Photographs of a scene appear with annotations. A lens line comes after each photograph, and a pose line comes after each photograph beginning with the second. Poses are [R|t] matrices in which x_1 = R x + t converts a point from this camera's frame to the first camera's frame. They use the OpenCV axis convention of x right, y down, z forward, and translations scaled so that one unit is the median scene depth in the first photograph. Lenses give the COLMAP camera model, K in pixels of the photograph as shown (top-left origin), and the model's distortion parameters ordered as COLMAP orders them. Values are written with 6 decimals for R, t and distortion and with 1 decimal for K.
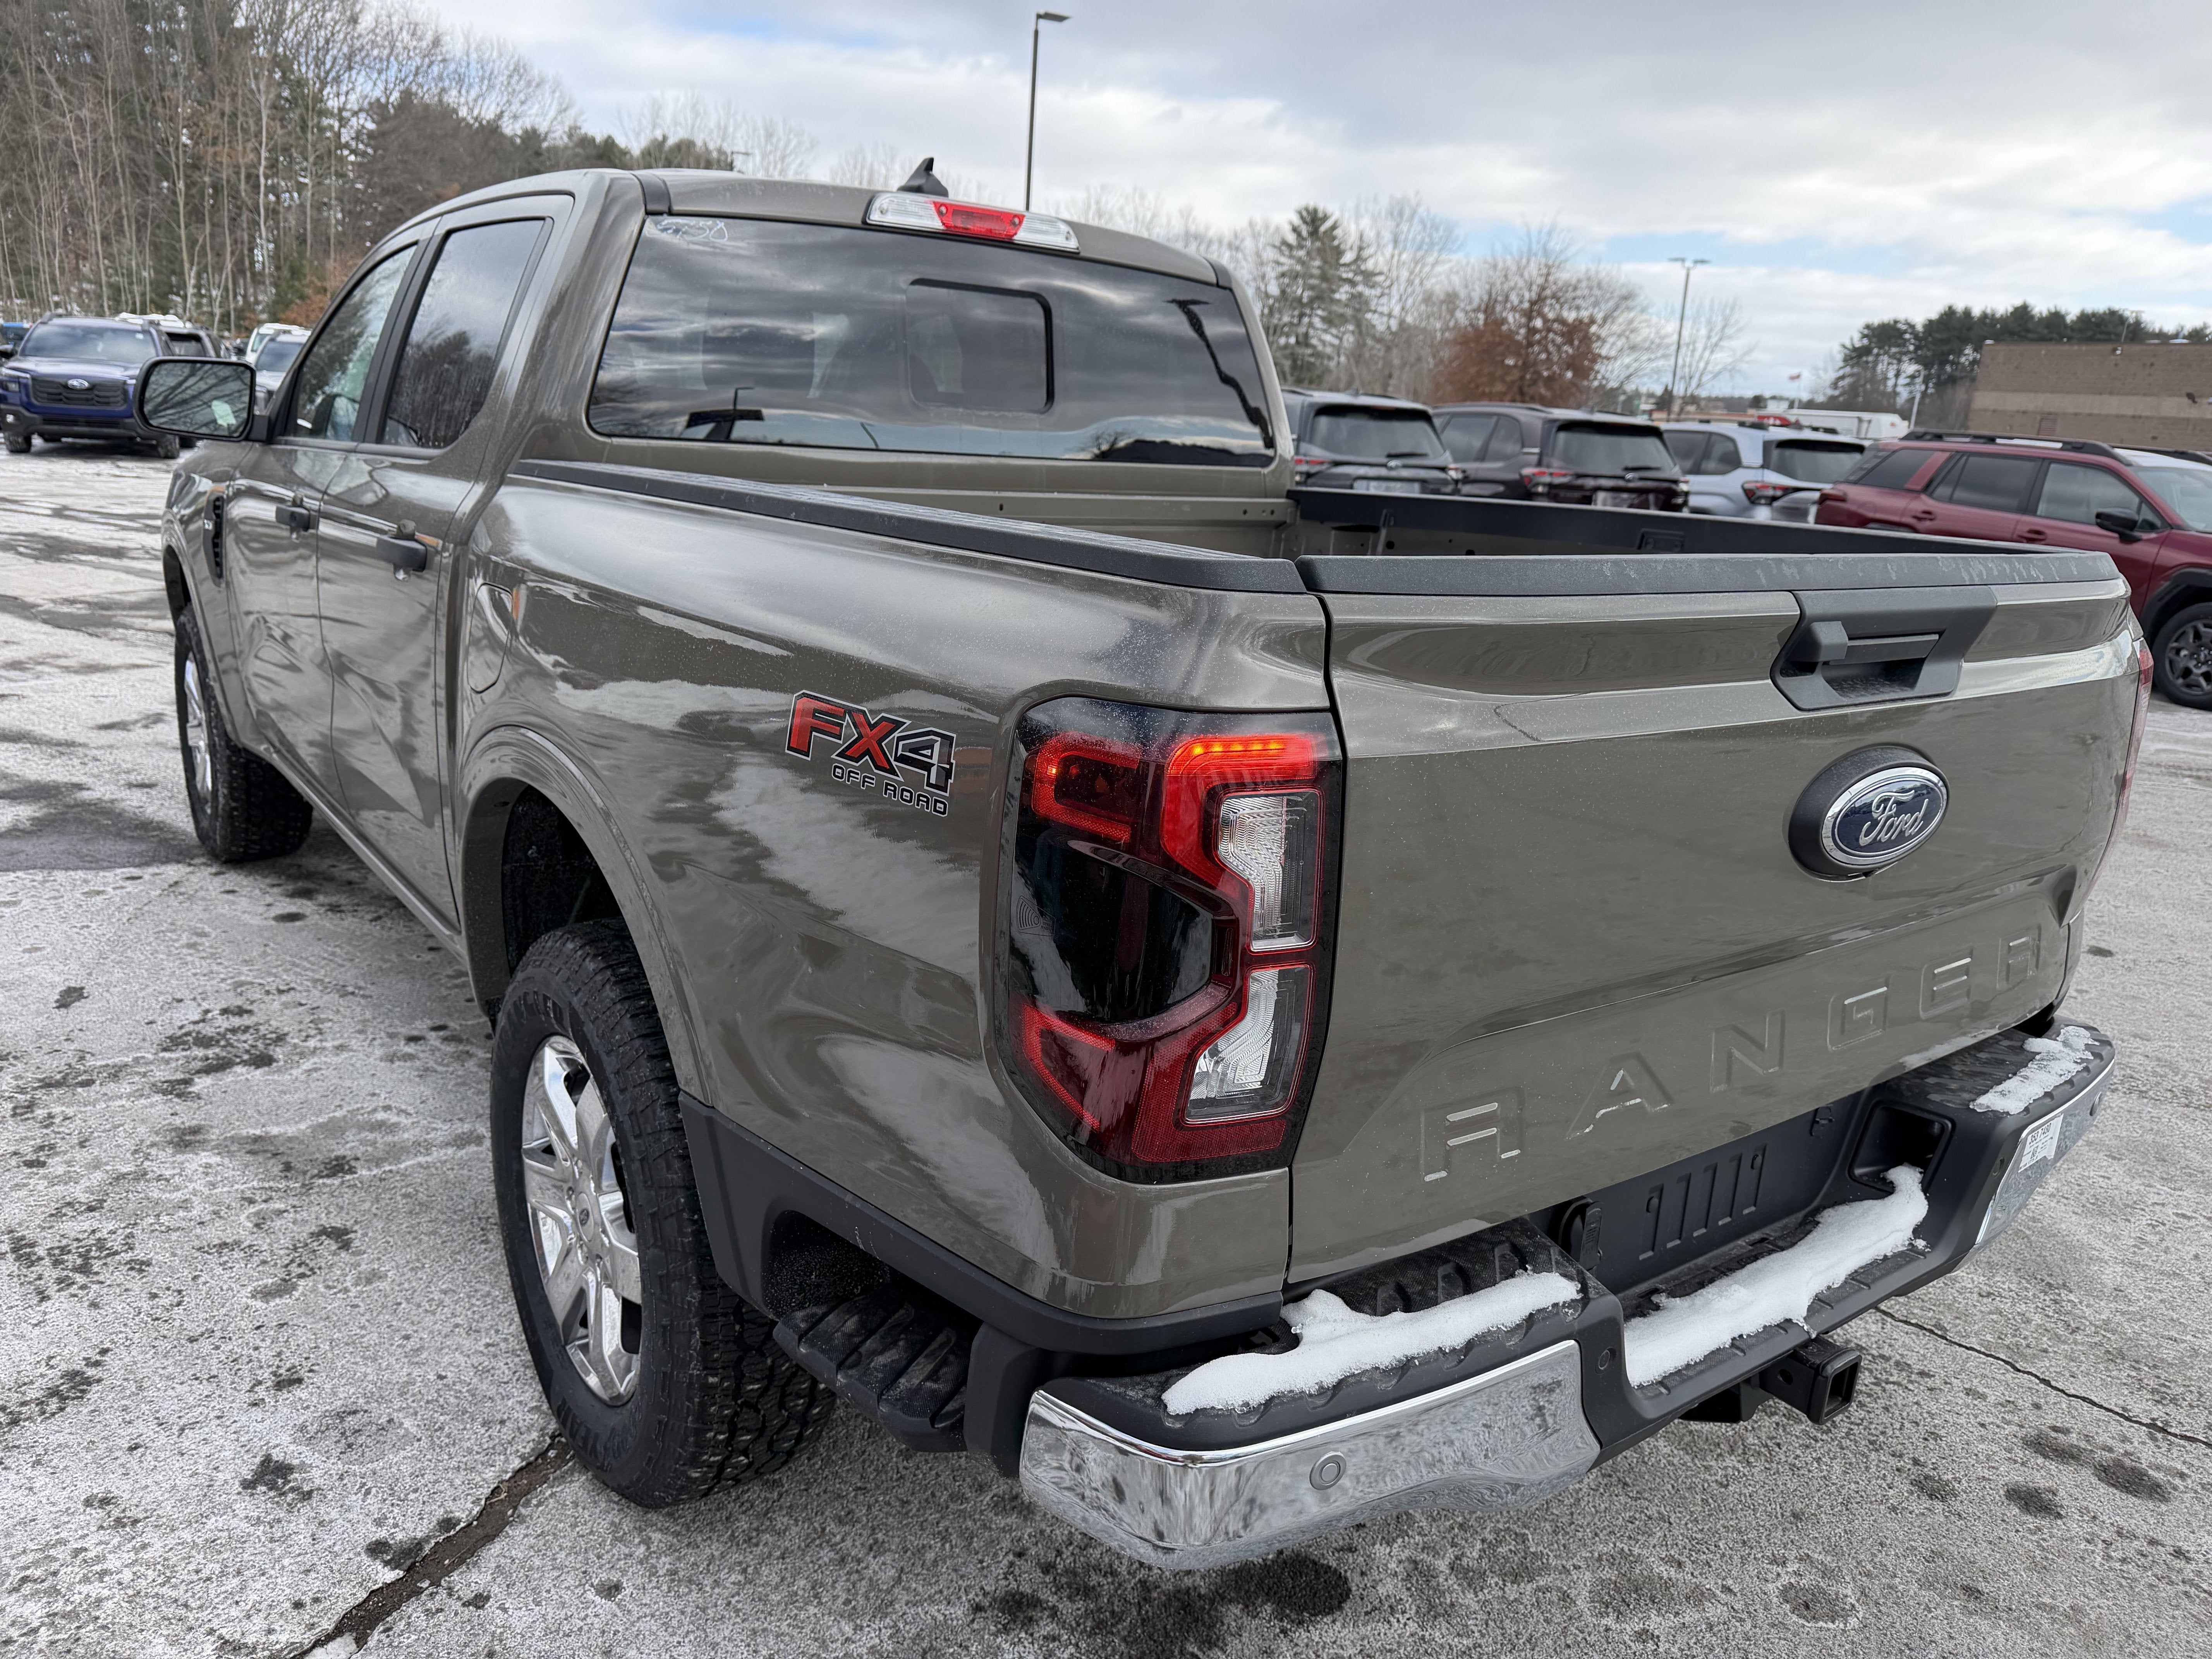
lens RADIAL K [[1581.6, 0, 1106.0], [0, 1581.6, 829.5], [0, 0, 1]] dist [-0.000368, -0.000782]
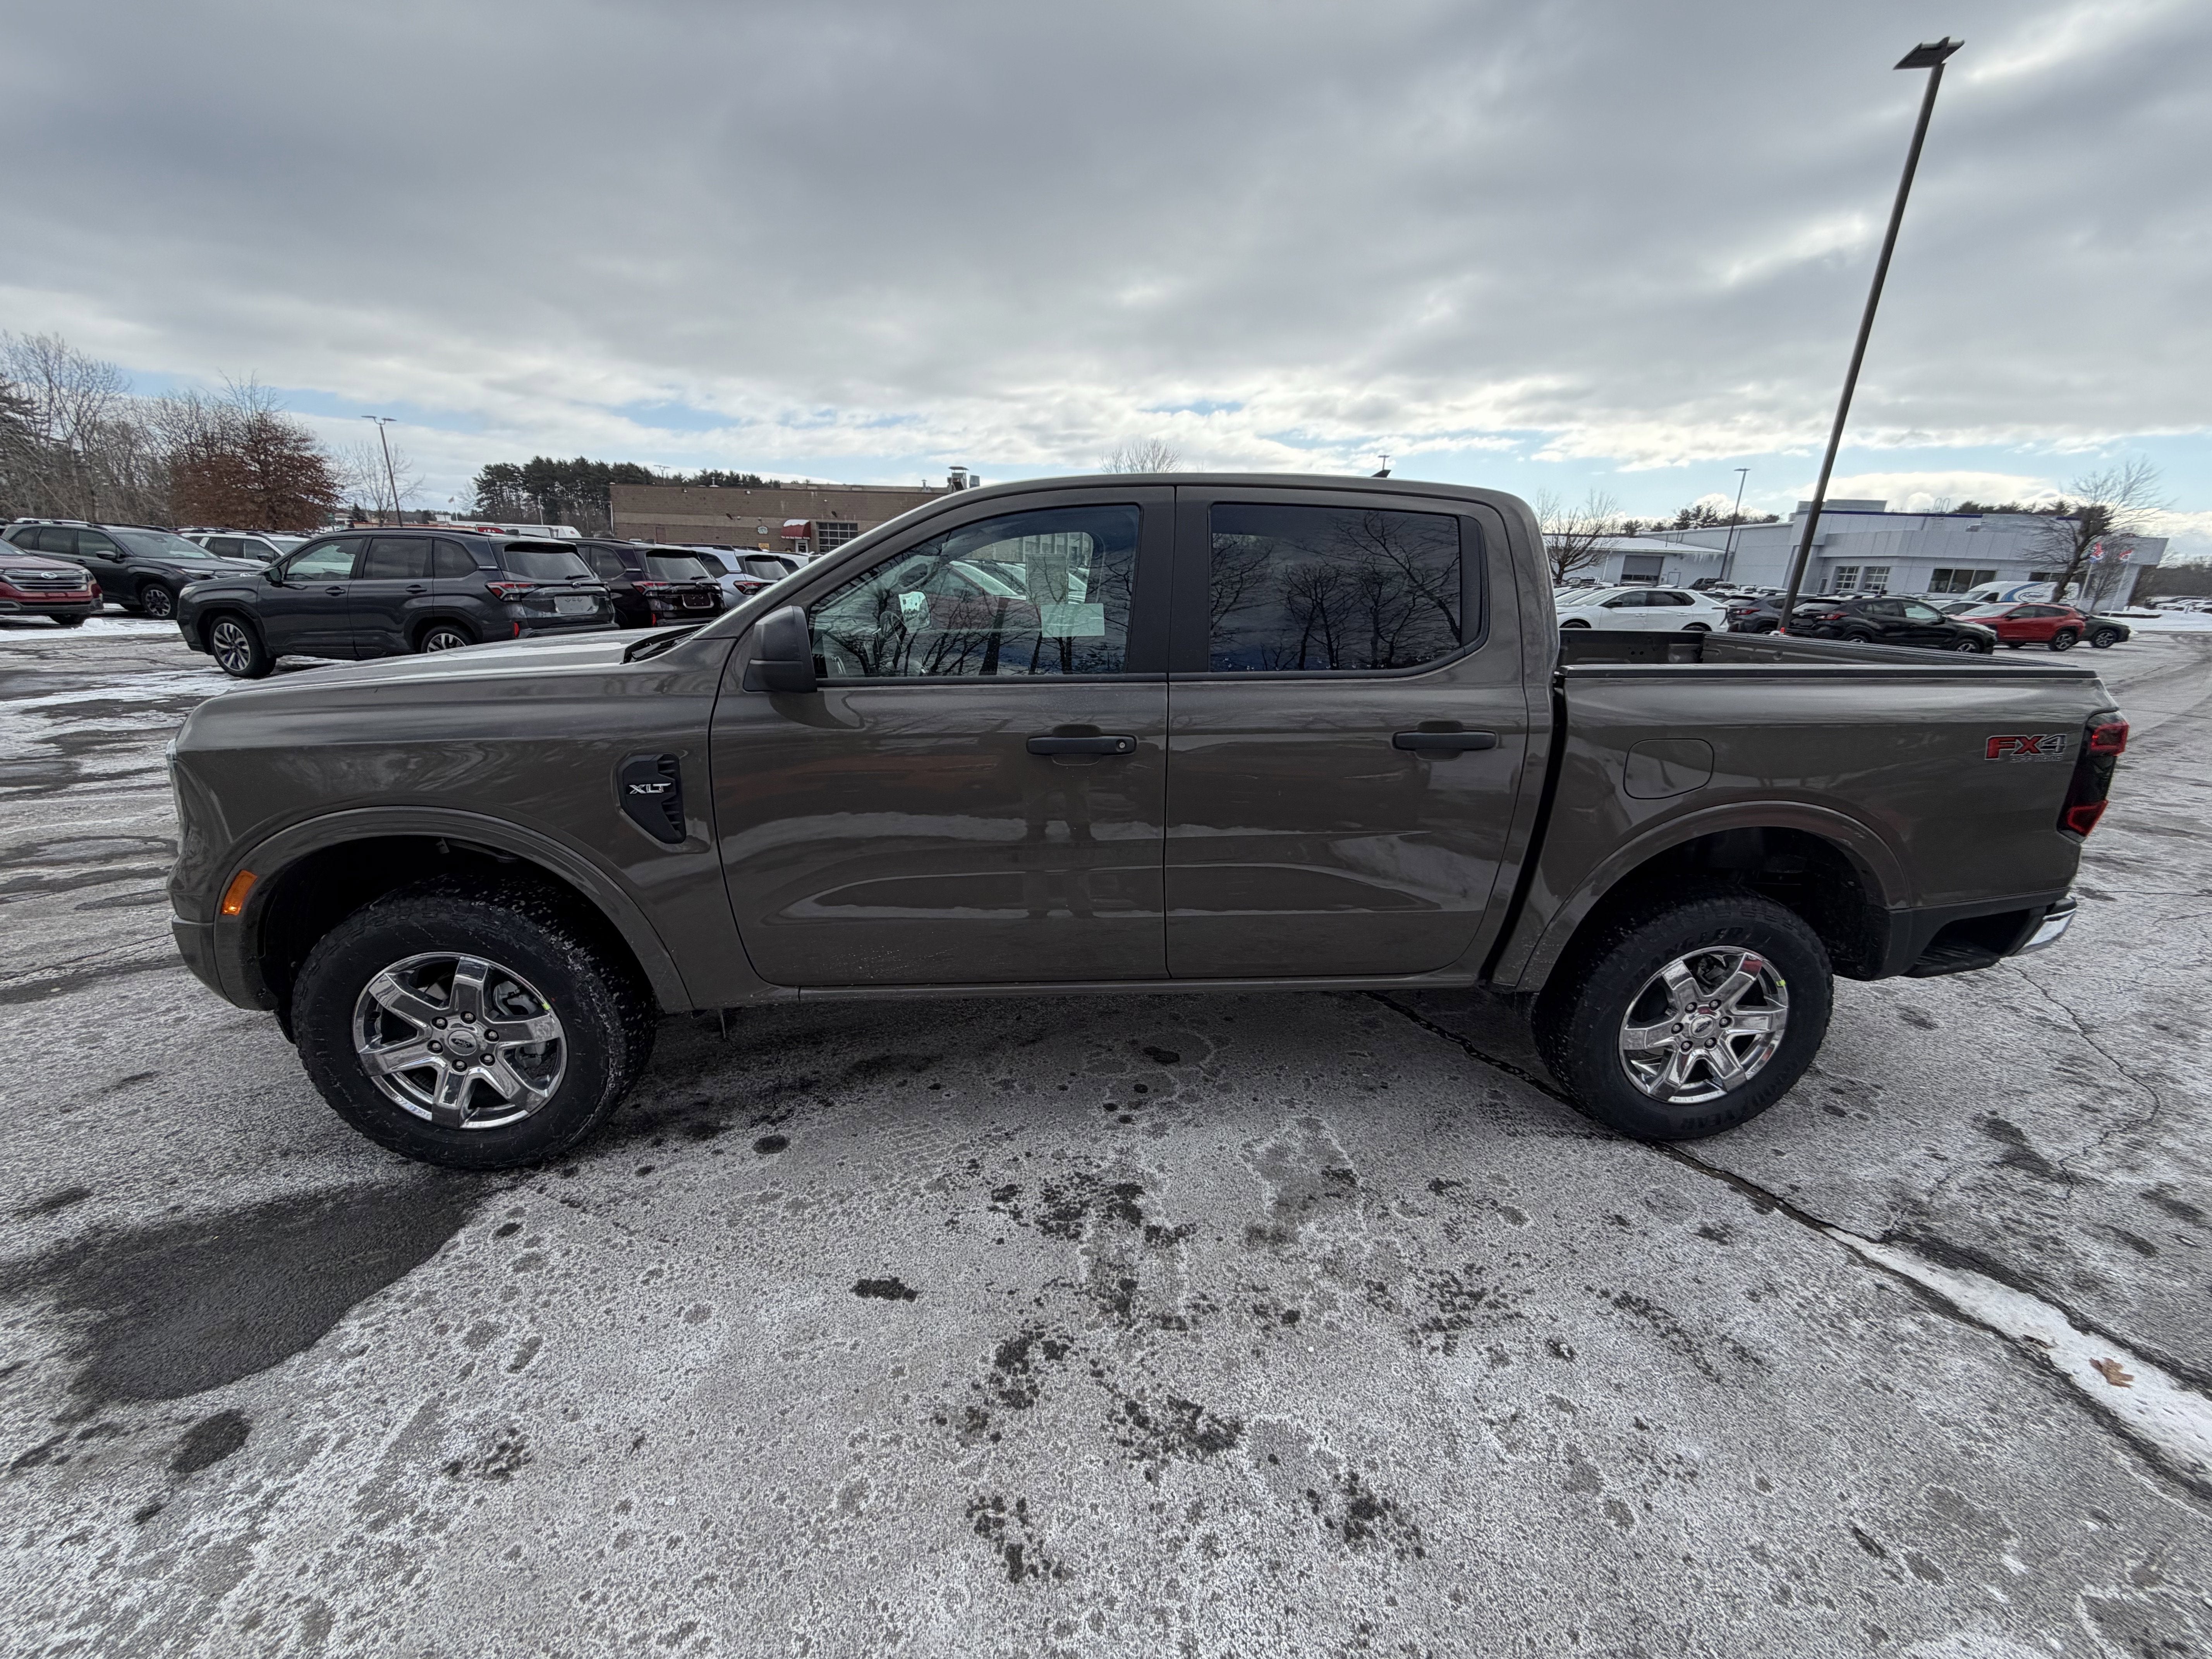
lens RADIAL K [[908.1, 0, 1106.0], [0, 908.1, 829.5], [0, 0, 1]] dist [-0.001685, -0.000021]
pose [[0.515828, -0.280688, 0.809405, -1.064313], [0.222633, 0.956262, 0.189732, -0.255924], [-0.827258, 0.082331, 0.555757, 0.642353]]
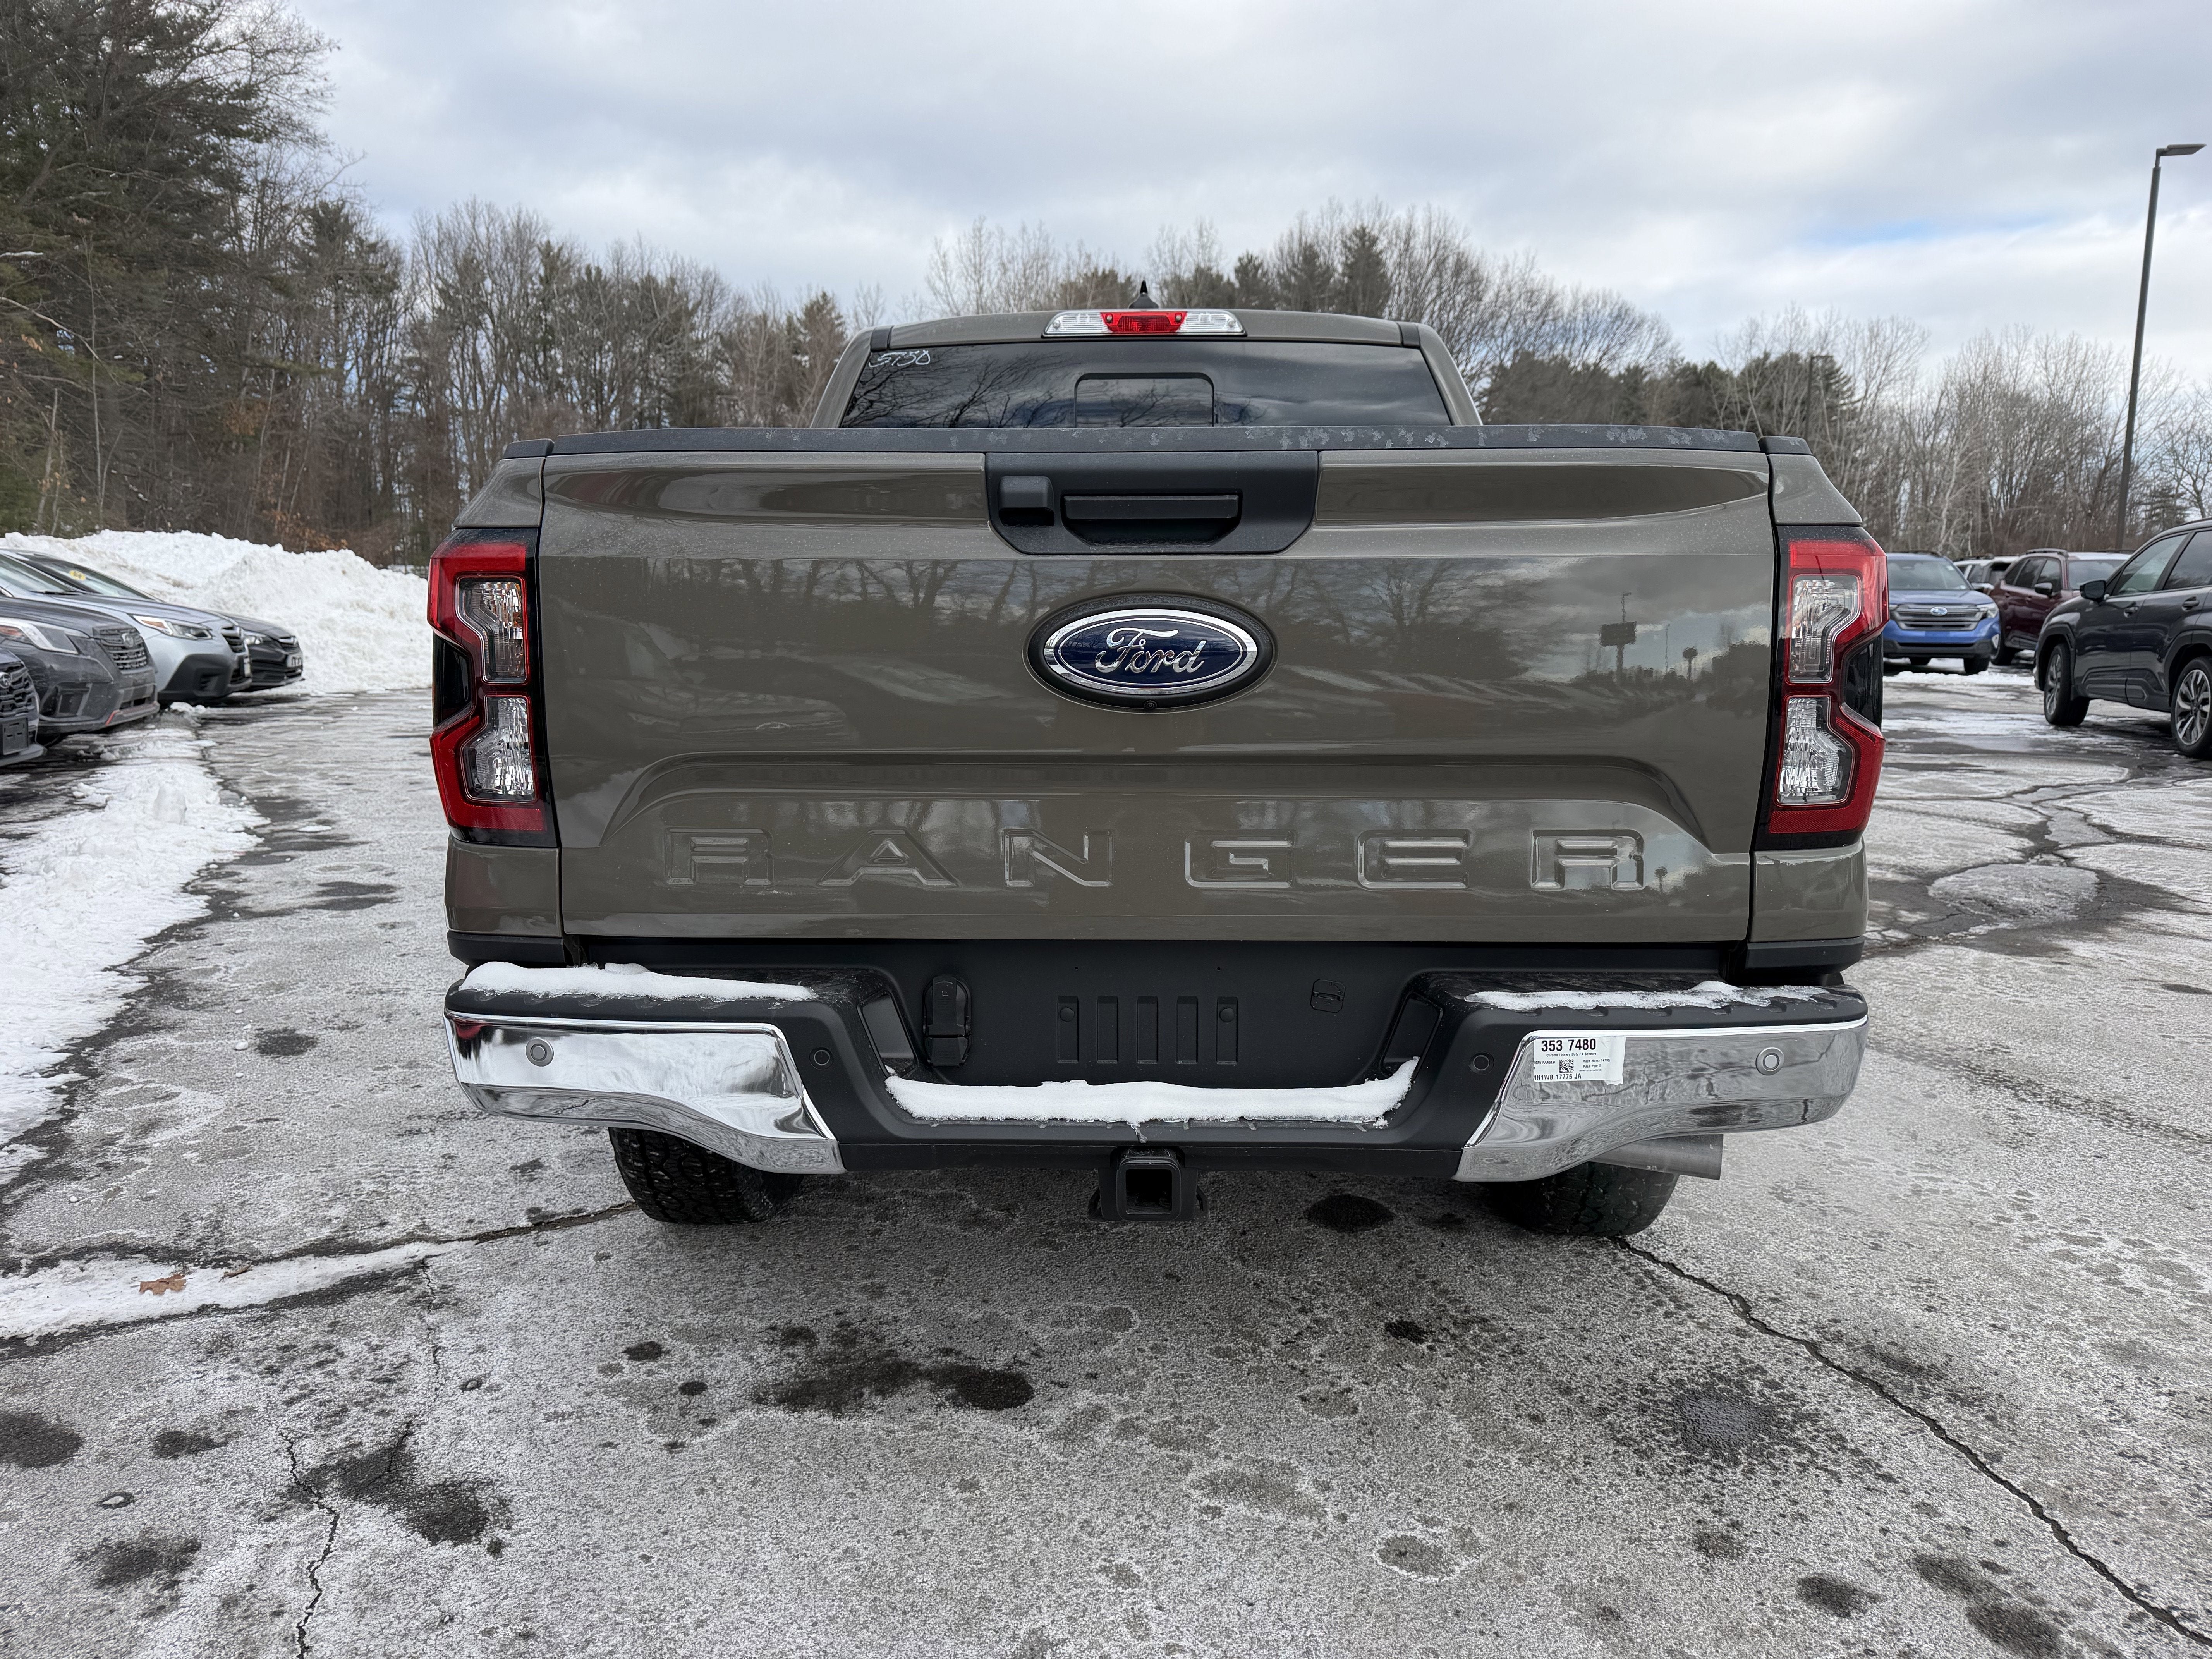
lens RADIAL K [[1569.2, 0, 1094.5], [0, 1569.2, 820.3], [0, 0, 1]] dist [0.034076, -0.040796]
pose [[0.784230, 0.024381, -0.619991, 0.573041], [-0.110105, 0.988837, -0.100386, 0.113408], [0.610623, 0.146990, 0.778160, 0.058822]]
